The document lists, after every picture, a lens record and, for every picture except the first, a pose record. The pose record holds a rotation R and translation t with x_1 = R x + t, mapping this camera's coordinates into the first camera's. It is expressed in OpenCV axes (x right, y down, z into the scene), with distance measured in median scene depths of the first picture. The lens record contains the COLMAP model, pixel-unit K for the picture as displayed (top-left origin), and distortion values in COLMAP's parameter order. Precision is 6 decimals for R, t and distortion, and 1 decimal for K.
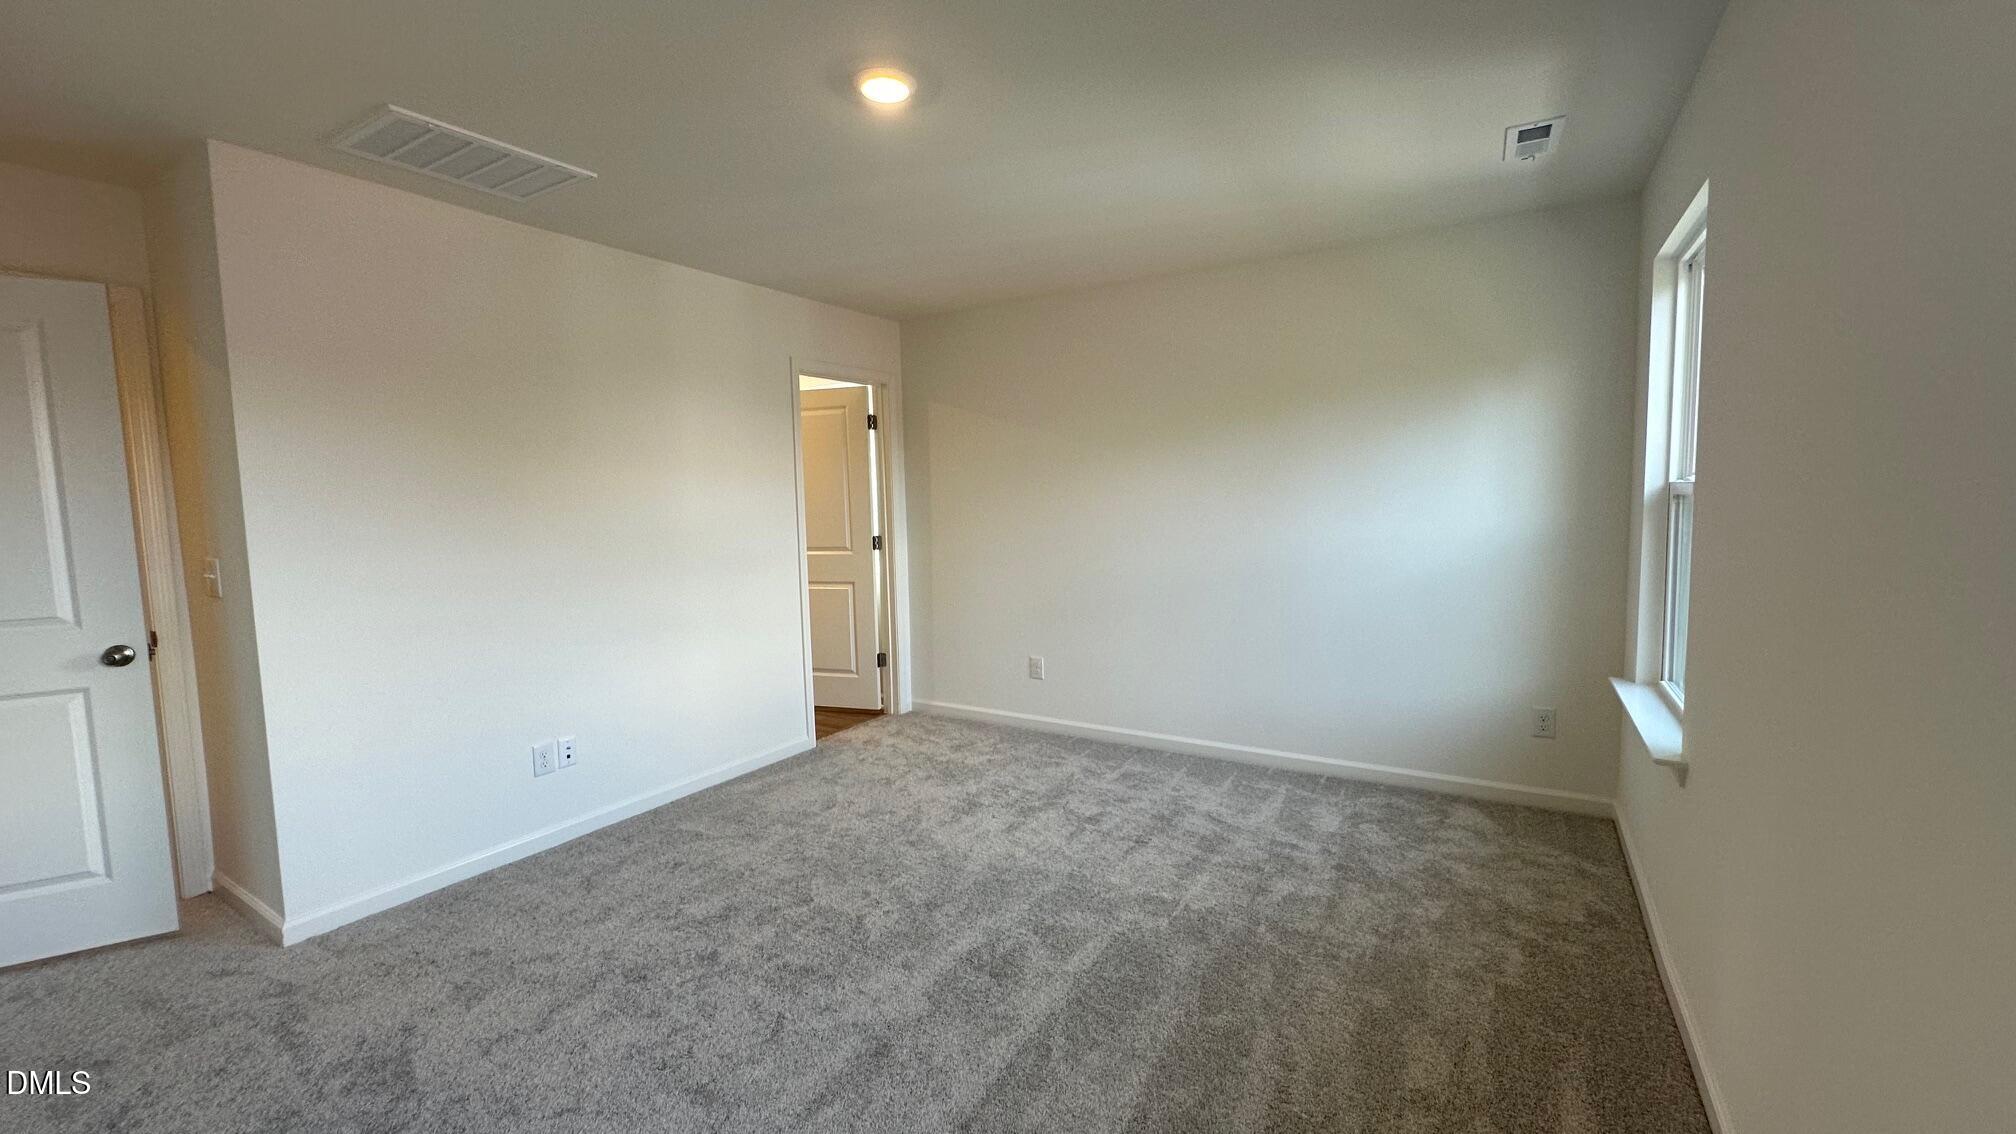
lens RADIAL K [[816.9, 0, 1005.9], [0, 816.9, 566.0], [0, 0, 1]] dist [-0.001768, -0.000122]
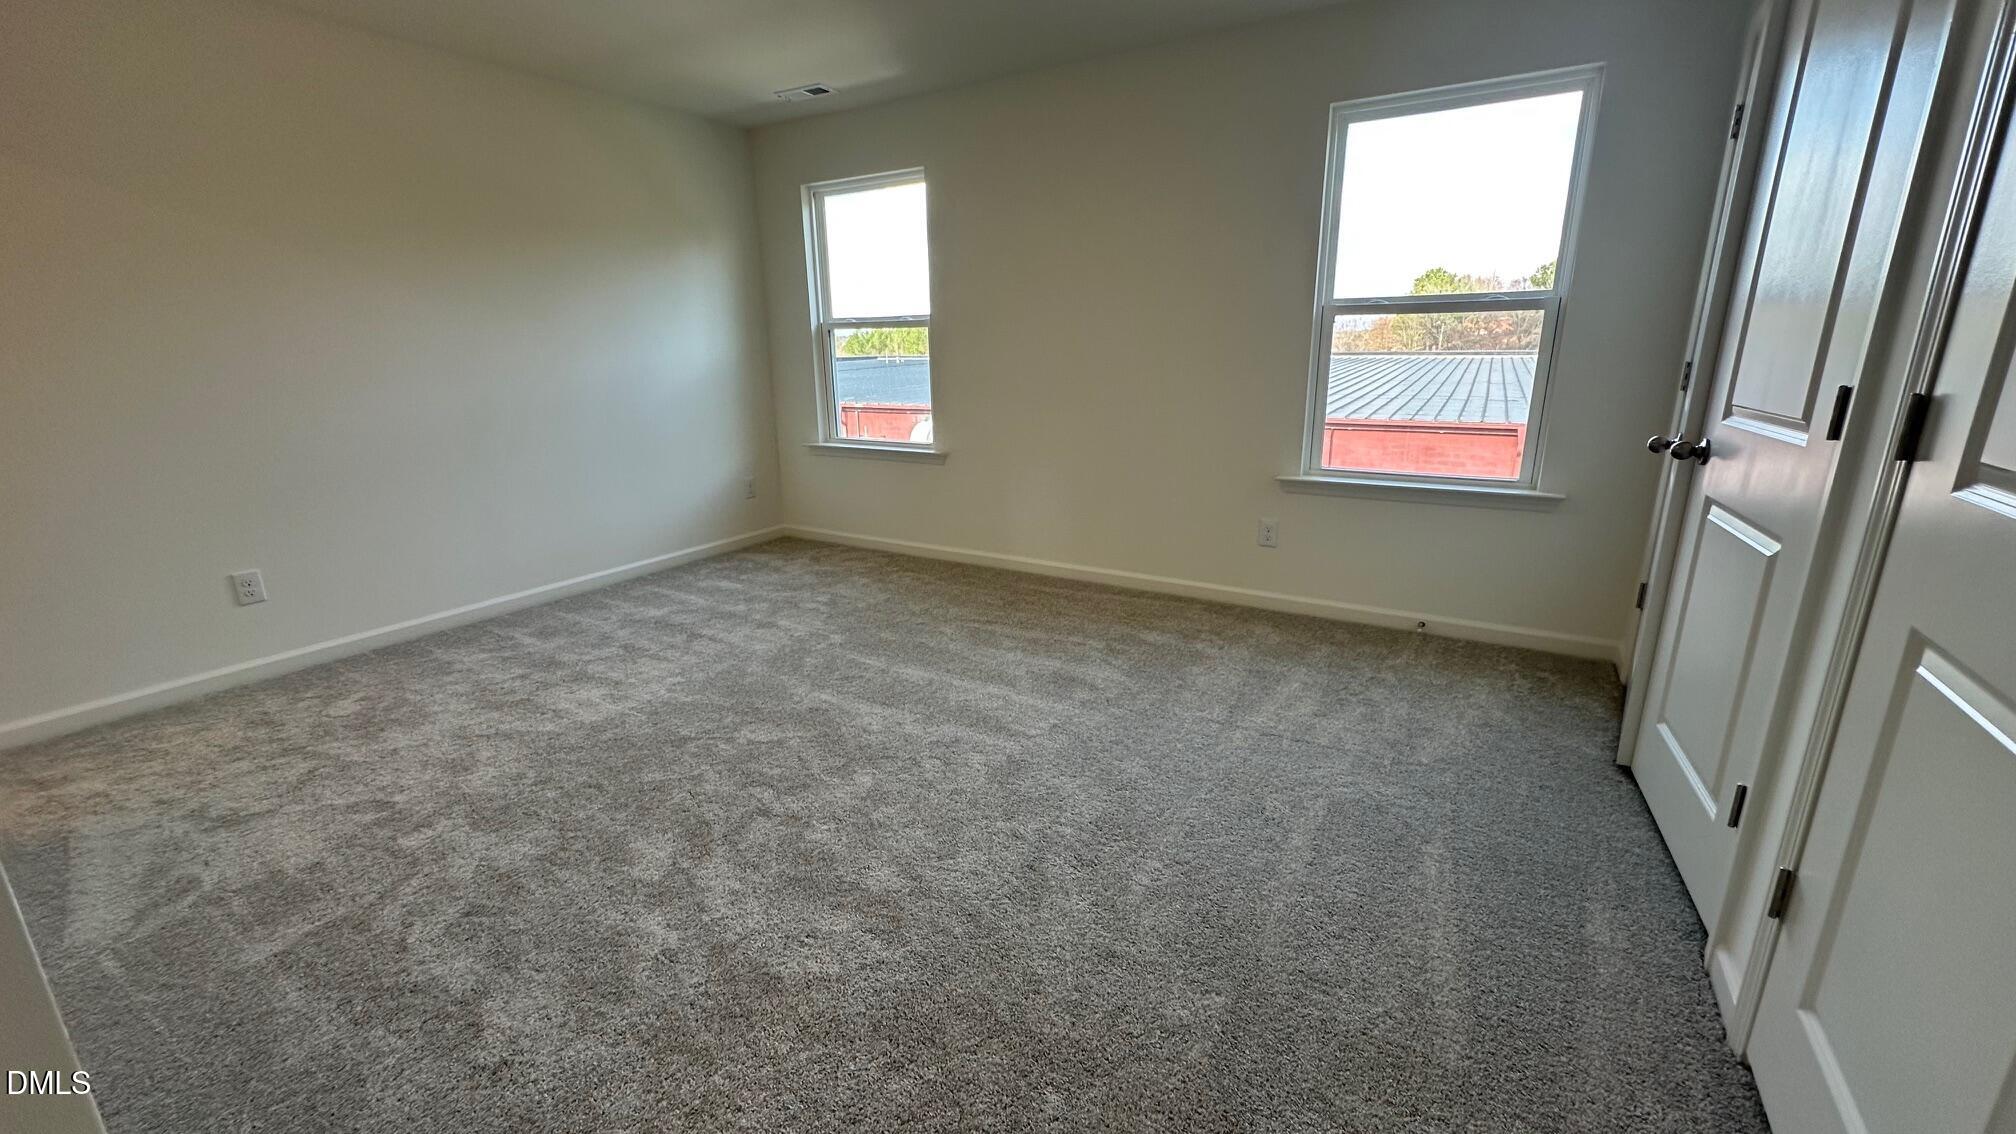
lens RADIAL K [[816.9, 0, 1005.6], [0, 816.9, 567.9], [0, 0, 1]] dist [-0.001768, -0.000122]
pose [[-0.020887, -0.242951, 0.969814, -0.814255], [0.097817, 0.964875, 0.243820, 0.009016], [-0.994985, 0.099957, 0.003611, 0.501291]]
